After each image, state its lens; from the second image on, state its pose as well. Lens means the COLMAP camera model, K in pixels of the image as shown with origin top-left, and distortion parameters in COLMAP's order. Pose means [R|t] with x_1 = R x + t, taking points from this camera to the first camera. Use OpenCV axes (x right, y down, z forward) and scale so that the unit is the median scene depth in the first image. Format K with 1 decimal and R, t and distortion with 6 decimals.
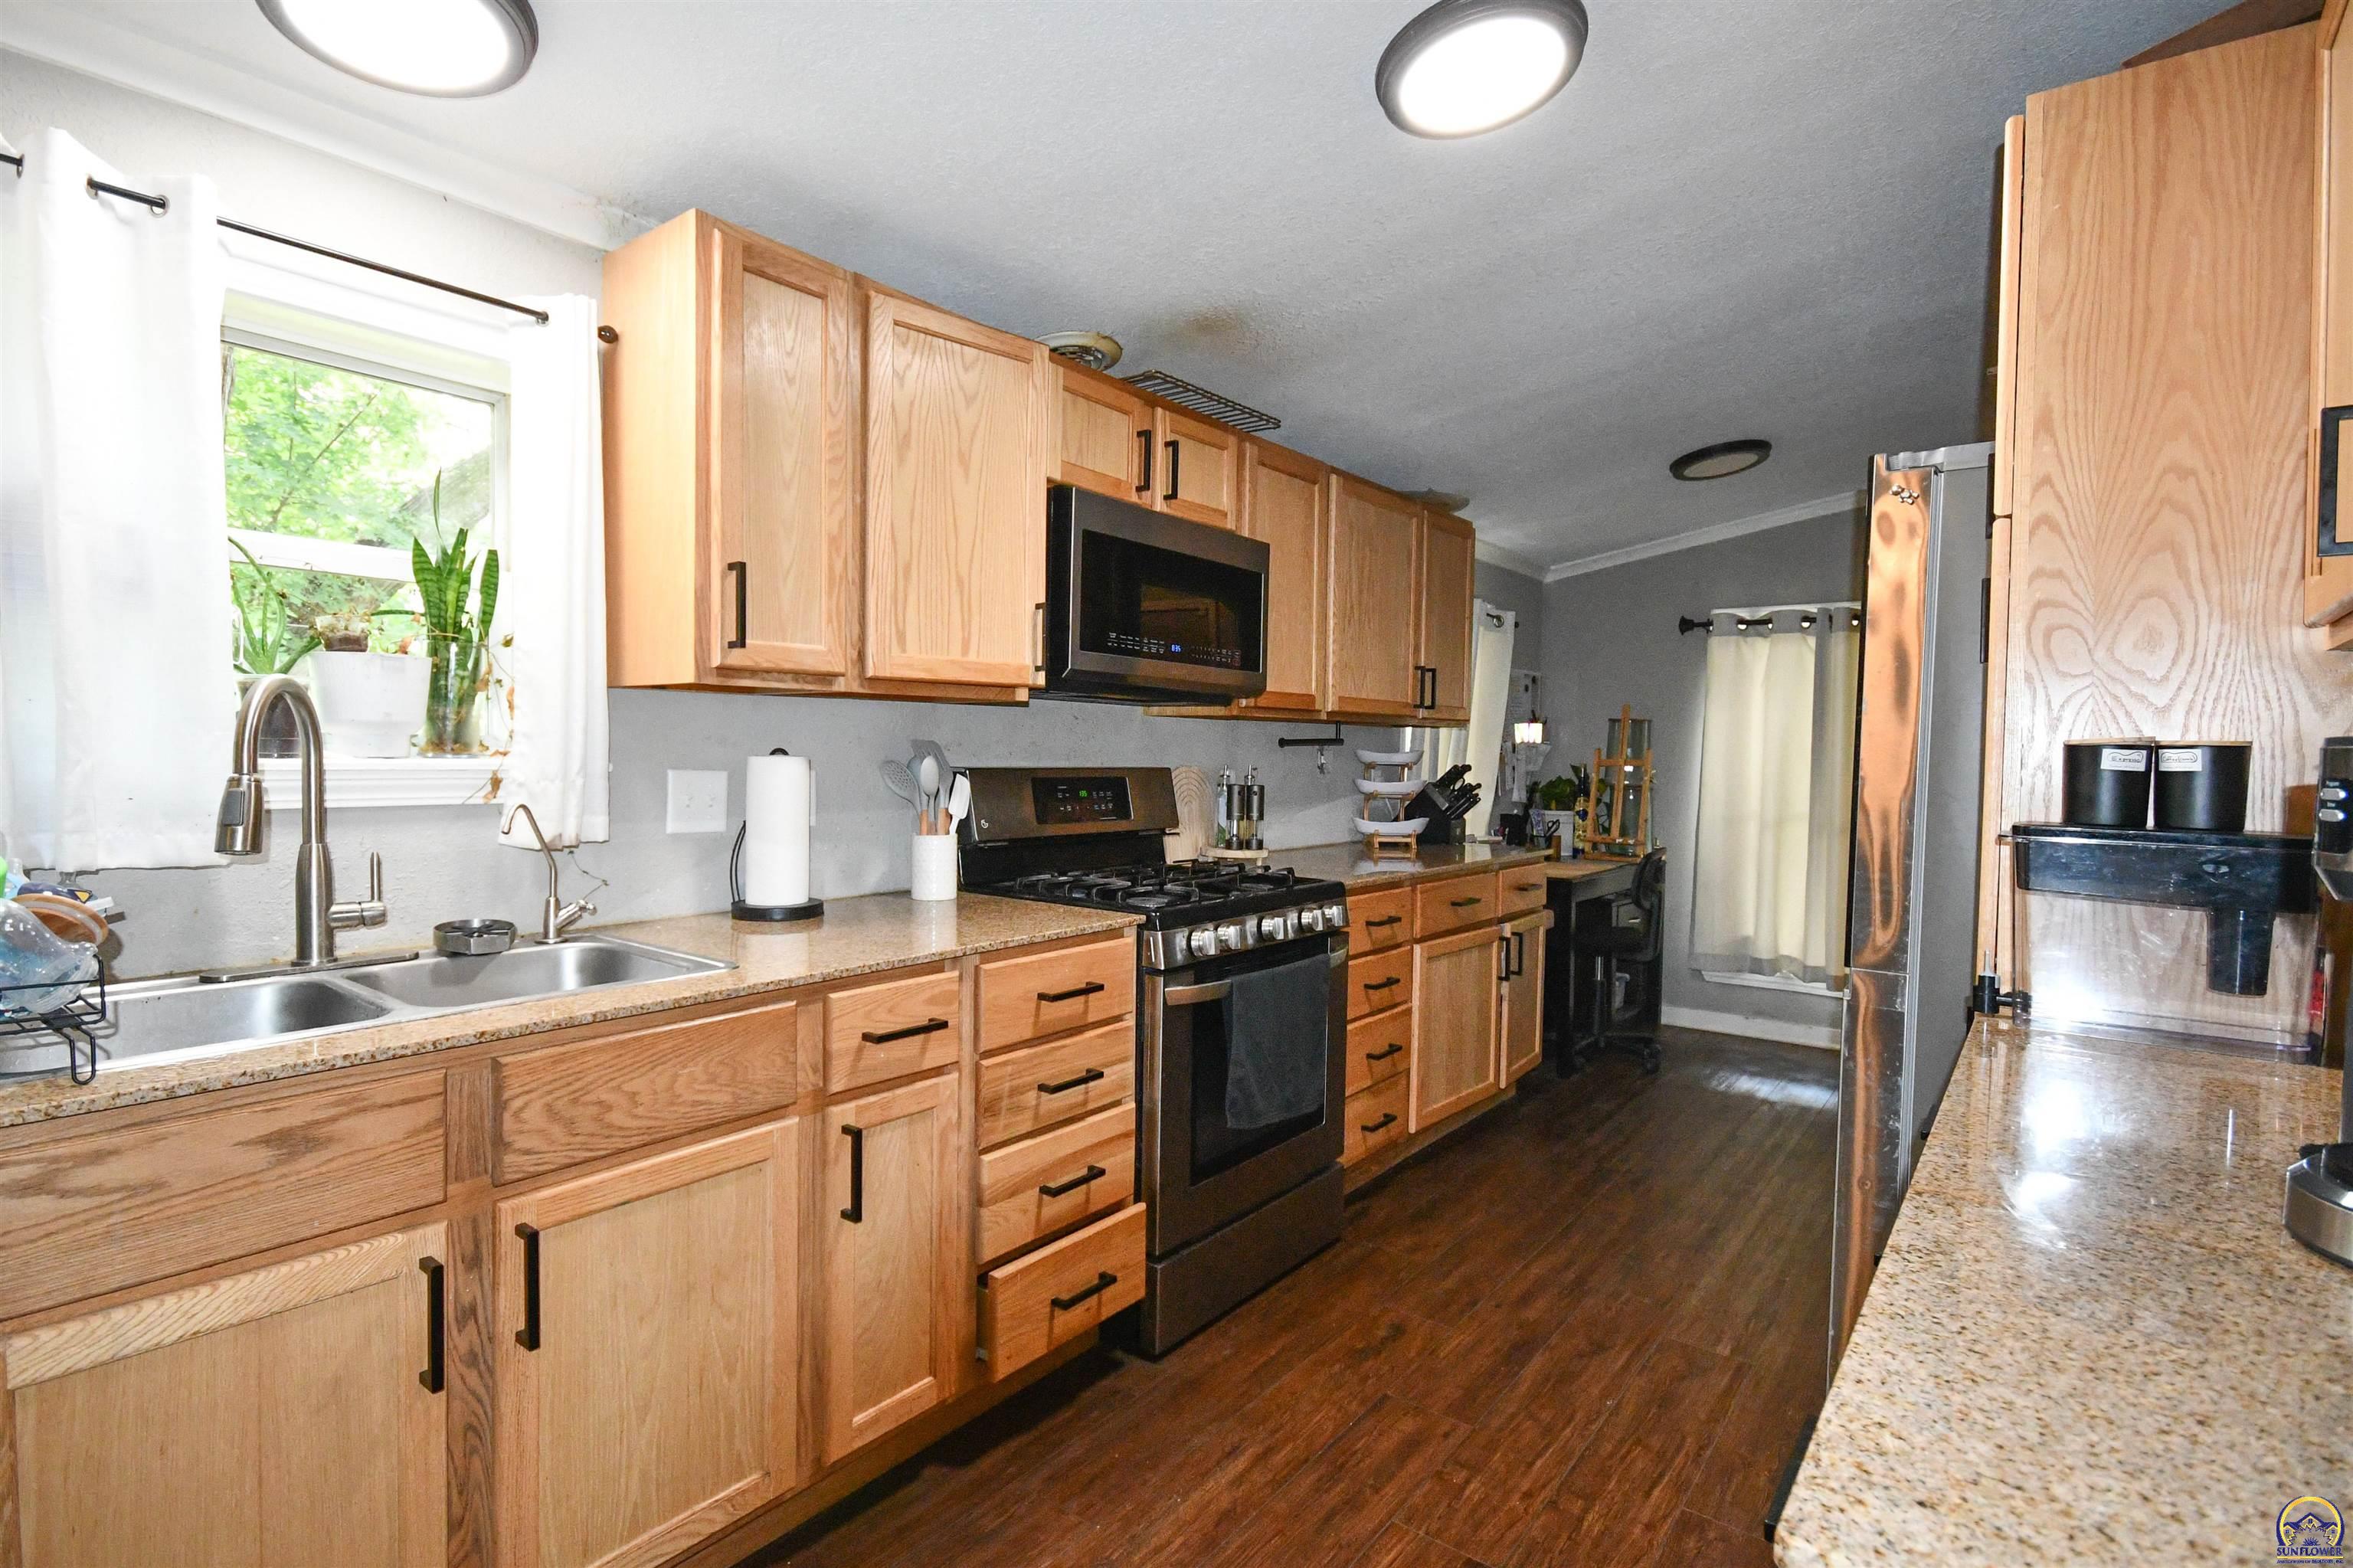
lens RADIAL K [[1134.7, 0, 1160.8], [0, 1134.7, 780.5], [0, 0, 1]] dist [-0.003719, -0.000032]
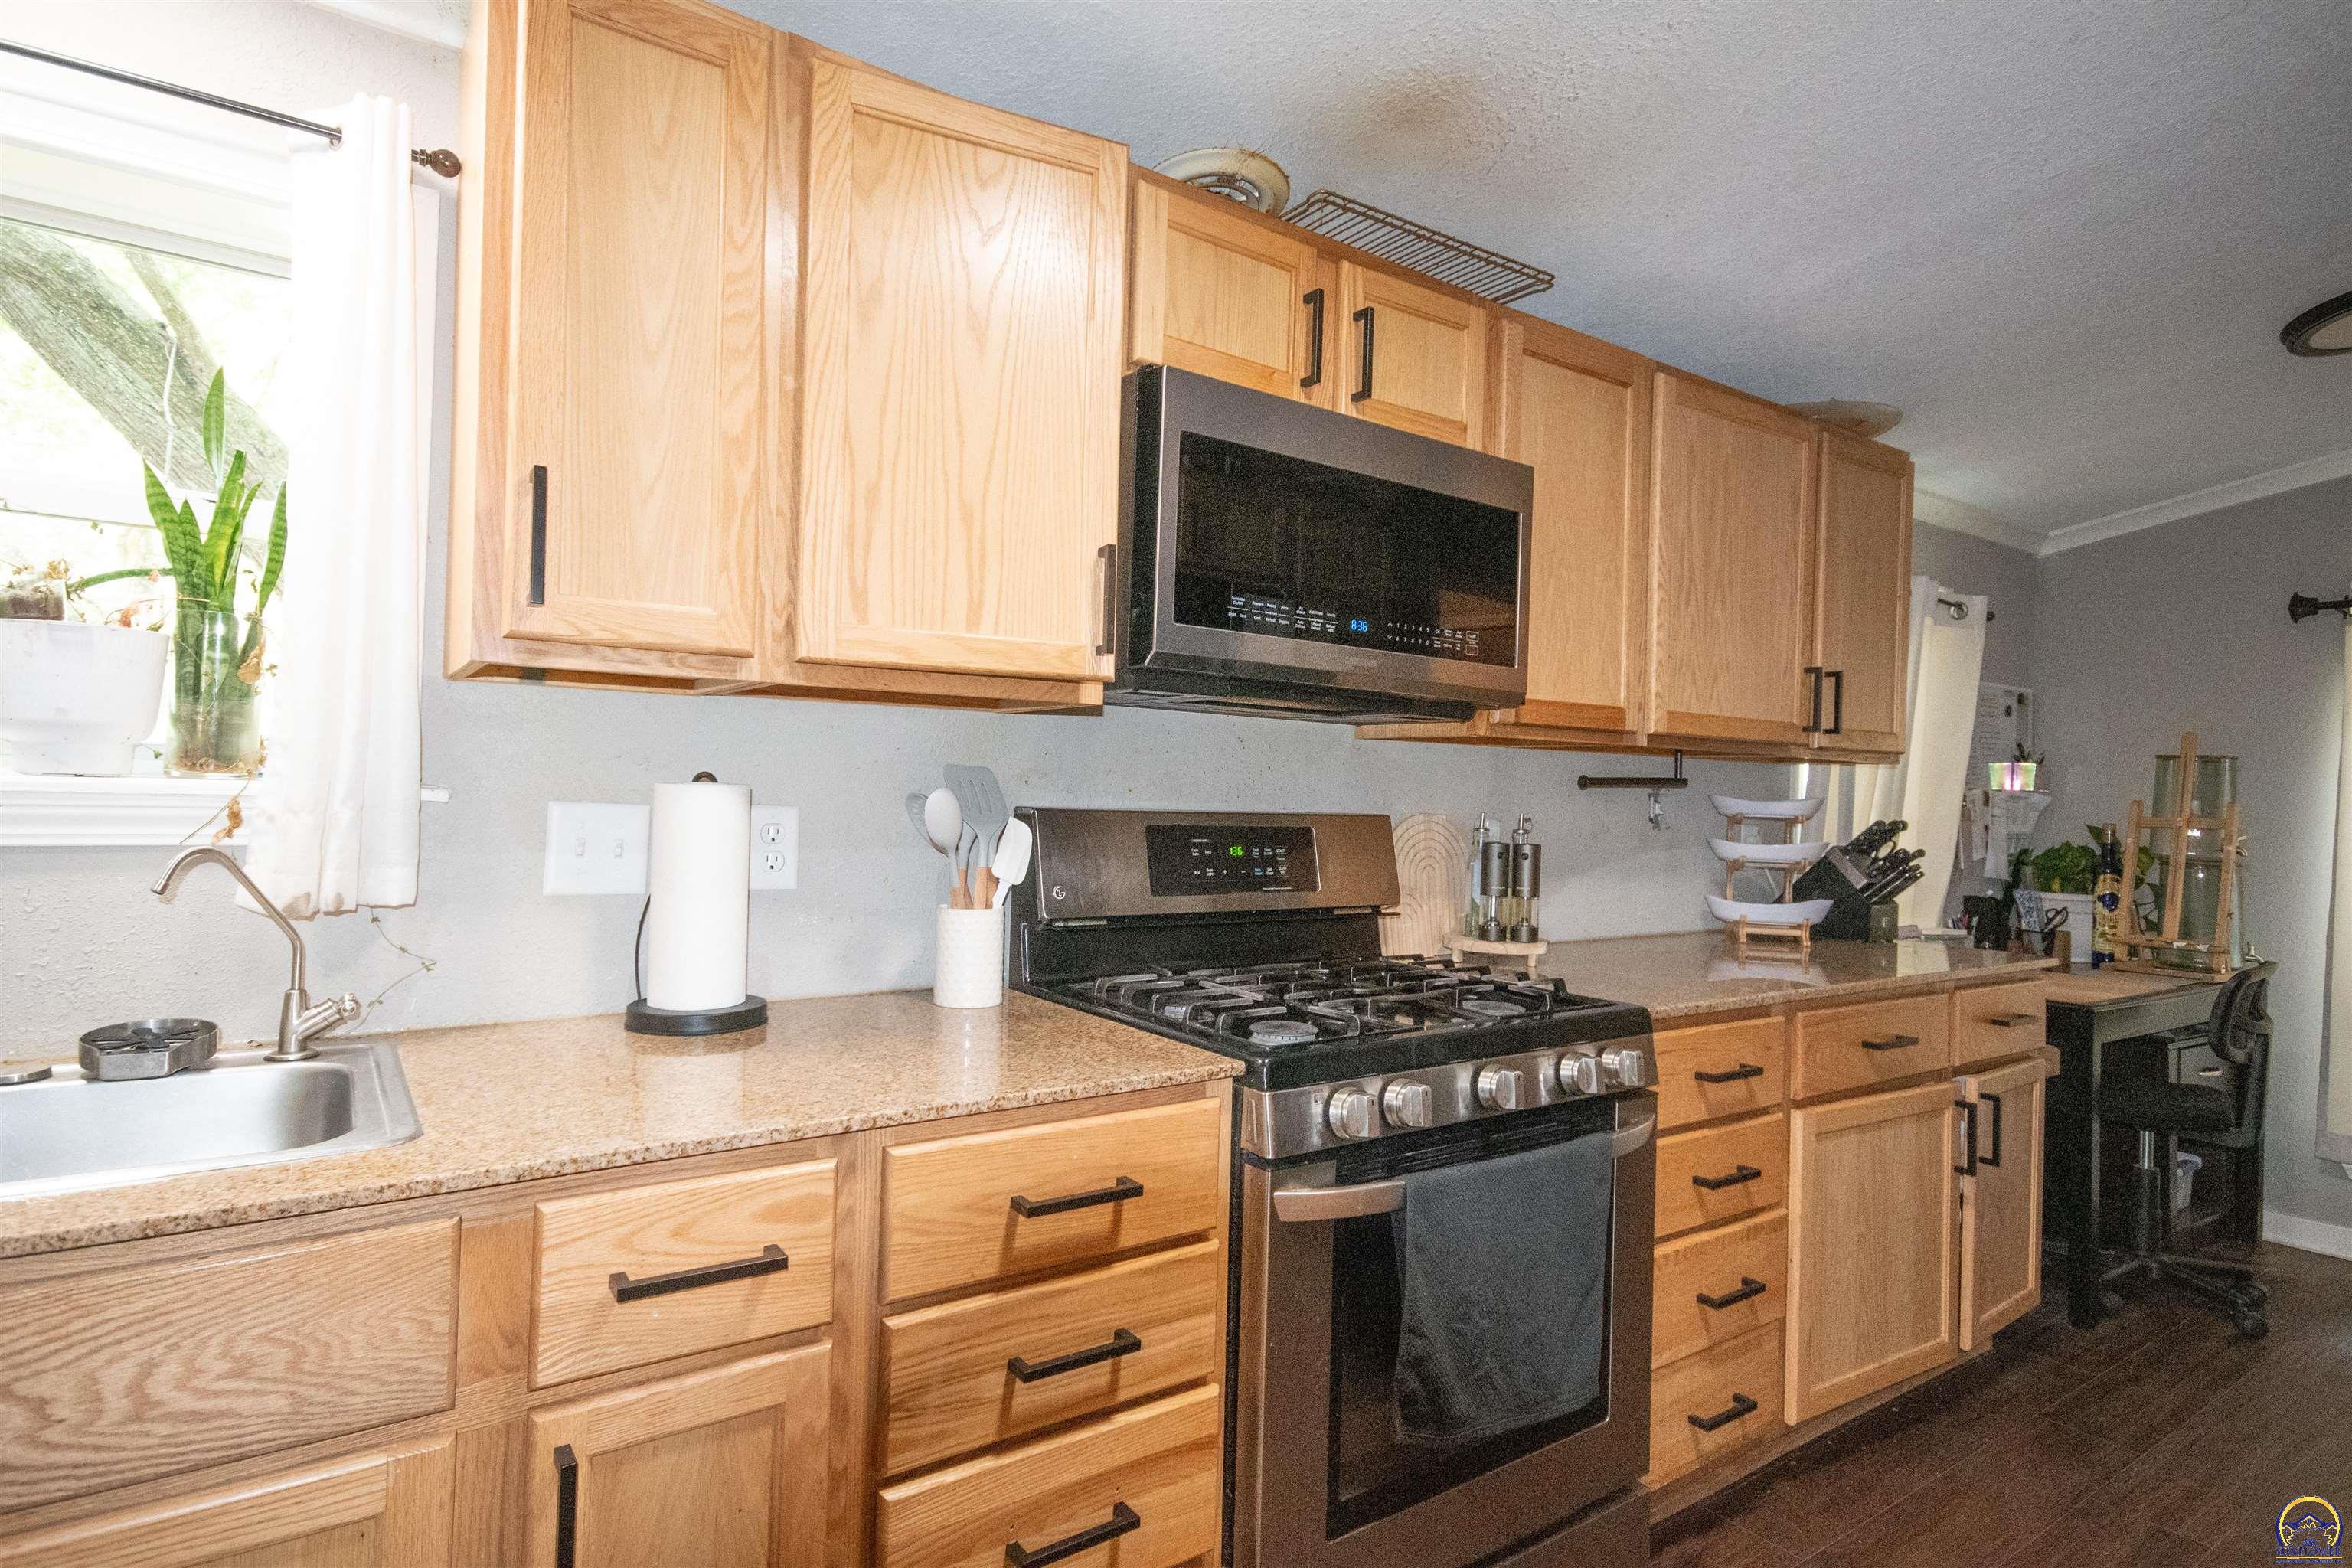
lens RADIAL K [[1225.5, 0, 1172.0], [0, 1225.5, 780.5], [0, 0, 1]] dist [0.015317, -0.003662]
pose [[0.958670, 0.007632, -0.284419, 0.117827], [-0.019941, 0.998984, -0.040408, 0.000118], [0.283822, 0.044410, 0.957848, 0.341196]]
